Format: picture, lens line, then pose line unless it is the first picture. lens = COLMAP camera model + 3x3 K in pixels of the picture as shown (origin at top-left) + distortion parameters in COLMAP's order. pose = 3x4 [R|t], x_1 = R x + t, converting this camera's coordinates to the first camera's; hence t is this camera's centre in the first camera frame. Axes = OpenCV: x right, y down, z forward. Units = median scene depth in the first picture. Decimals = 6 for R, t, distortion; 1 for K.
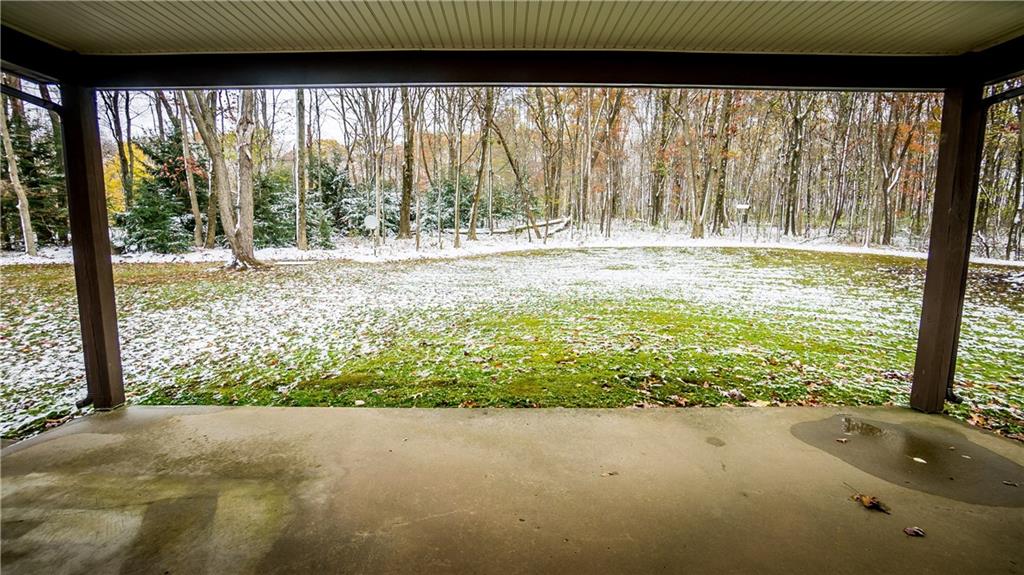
lens RADIAL K [[451.1, 0, 505.2], [0, 451.1, 292.8], [0, 0, 1]] dist [-0.065088, 0.024769]
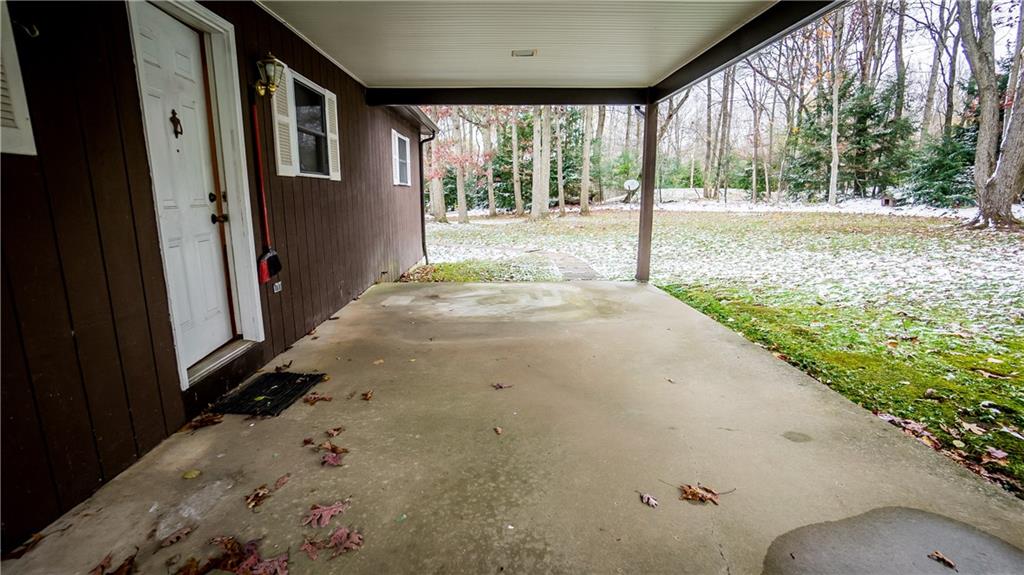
lens RADIAL K [[483.2, 0, 512.0], [0, 483.2, 287.5], [0, 0, 1]] dist [0.000350, 0.000173]
pose [[0.032729, 0.188375, -0.981552, 0.283088], [-0.120093, 0.975704, 0.183249, -0.004908], [0.992223, 0.111880, 0.054556, 0.093425]]
